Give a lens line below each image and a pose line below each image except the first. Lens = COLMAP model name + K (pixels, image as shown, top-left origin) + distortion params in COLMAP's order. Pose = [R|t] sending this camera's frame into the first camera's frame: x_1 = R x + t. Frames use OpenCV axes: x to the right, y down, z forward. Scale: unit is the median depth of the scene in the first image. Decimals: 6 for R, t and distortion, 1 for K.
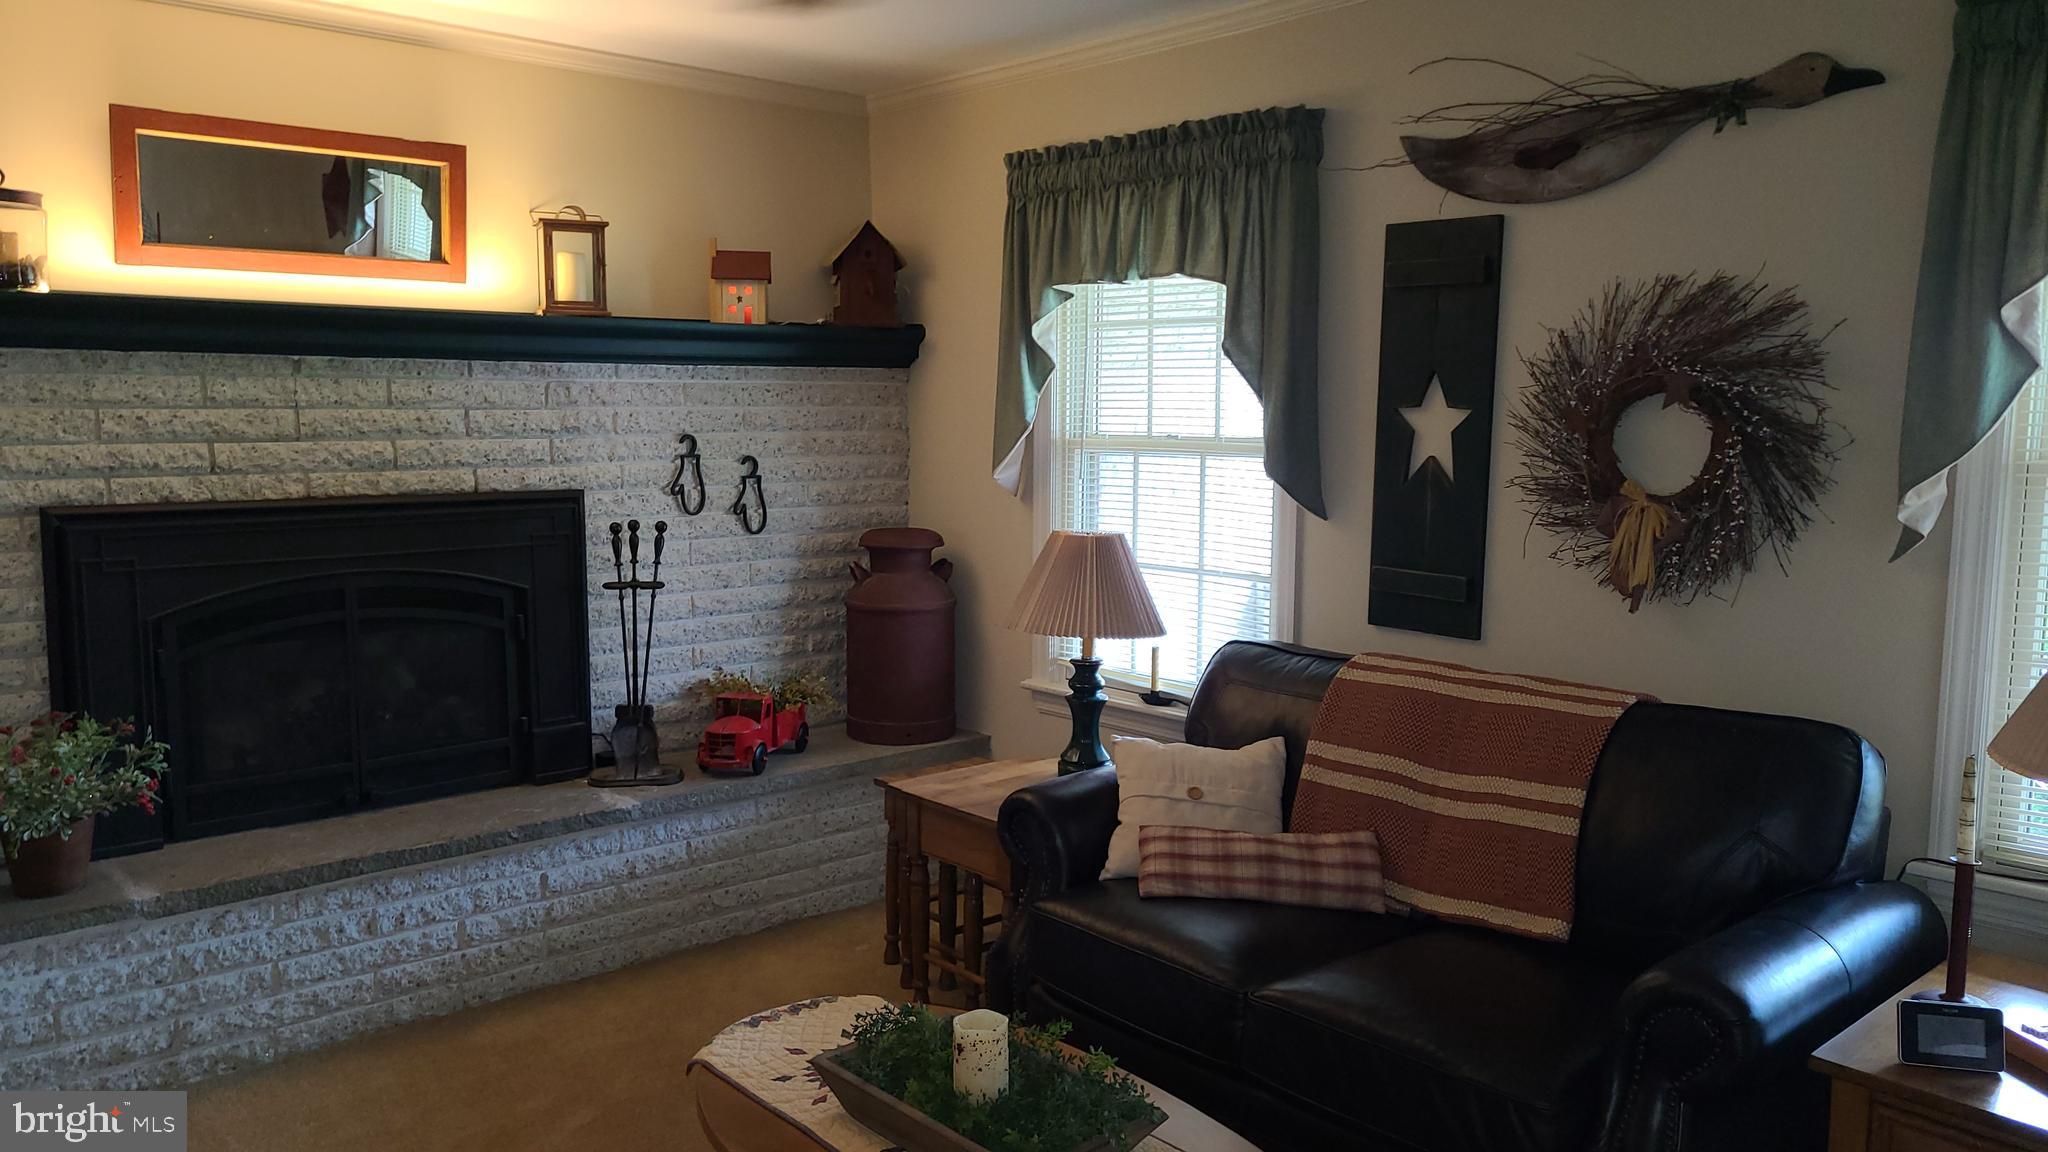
lens RADIAL K [[1556.1, 0, 1031.2], [0, 1556.1, 579.5], [0, 0, 1]] dist [0.046344, -0.024489]
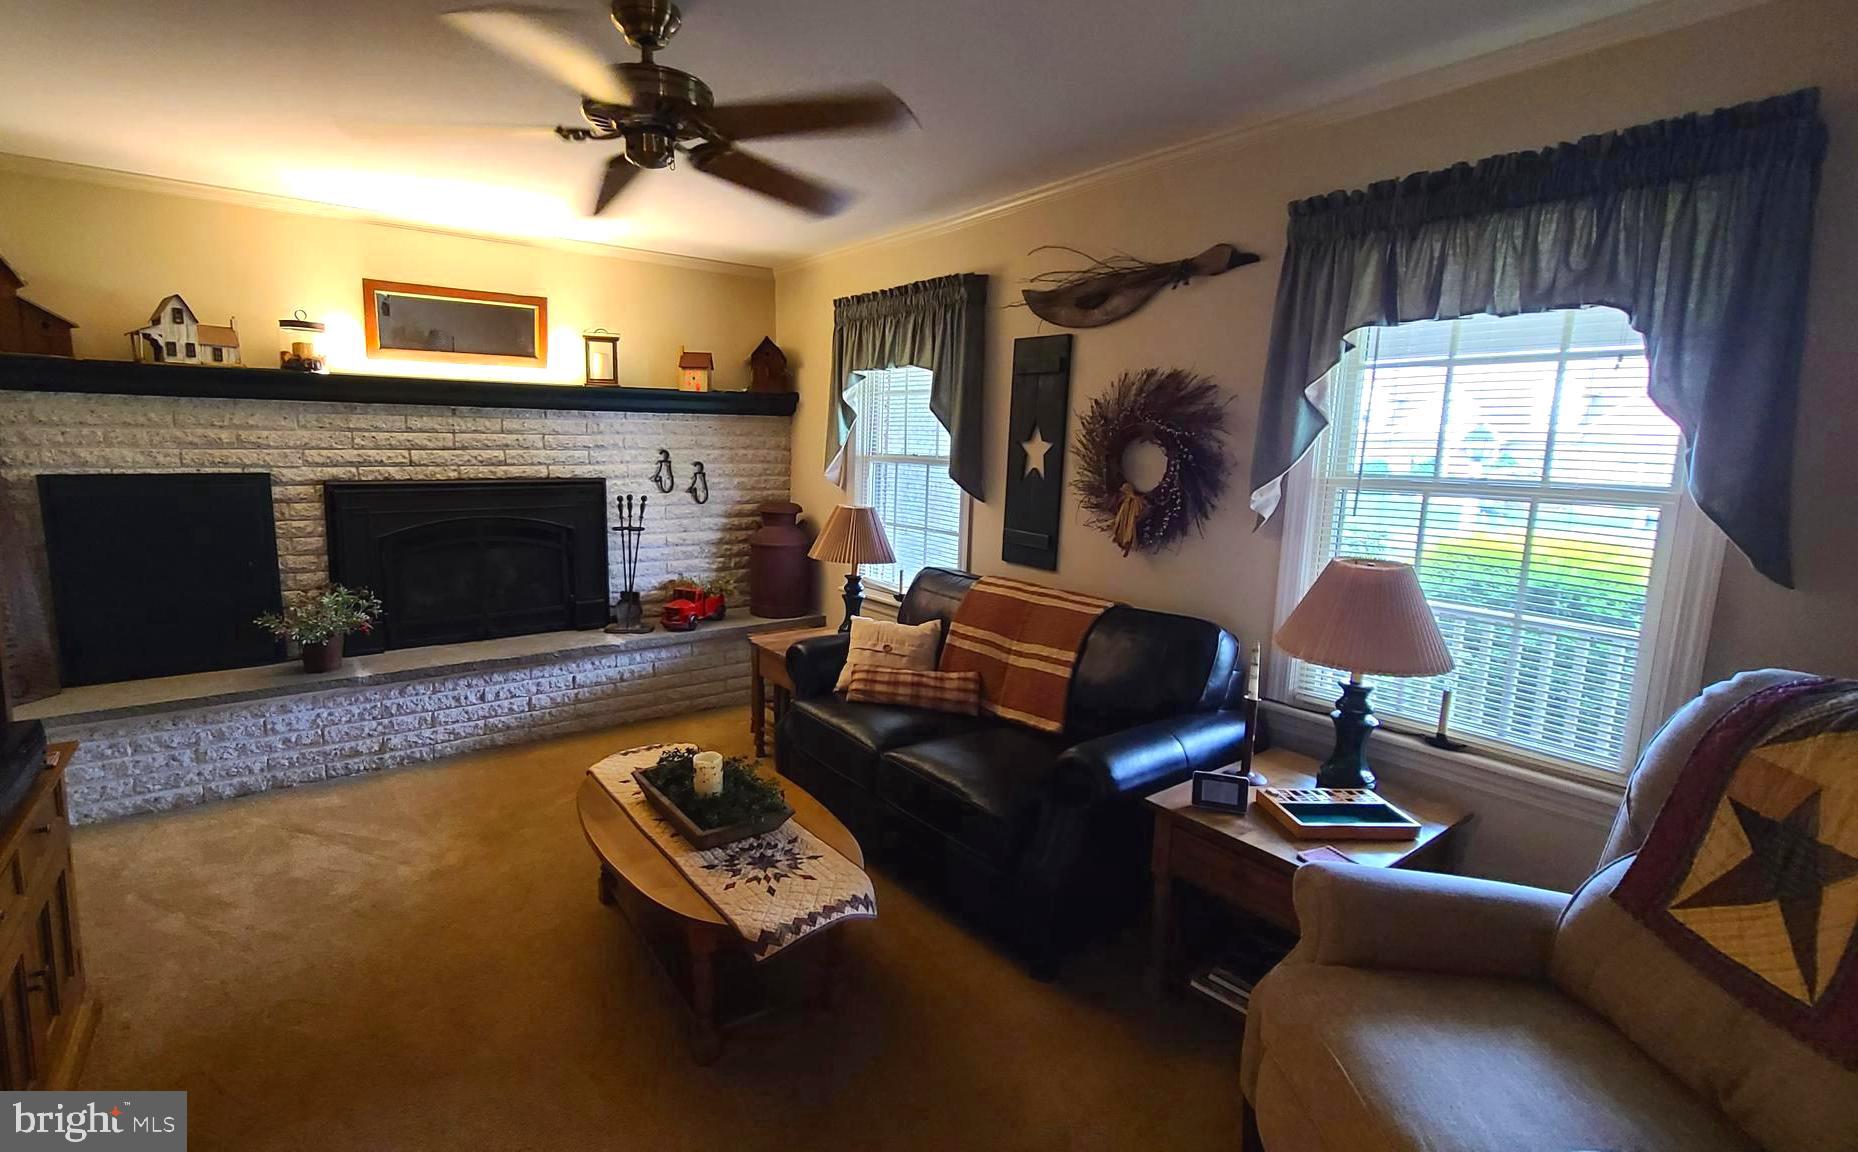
lens RADIAL K [[864.3, 0, 923.5], [0, 864.3, 571.0], [0, 0, 1]] dist [-0.007322, 0.000570]
pose [[0.993537, 0.032426, -0.108775, 0.246793], [-0.028368, 0.998850, 0.038652, 0.004558], [0.109903, -0.035317, 0.993315, -0.010560]]
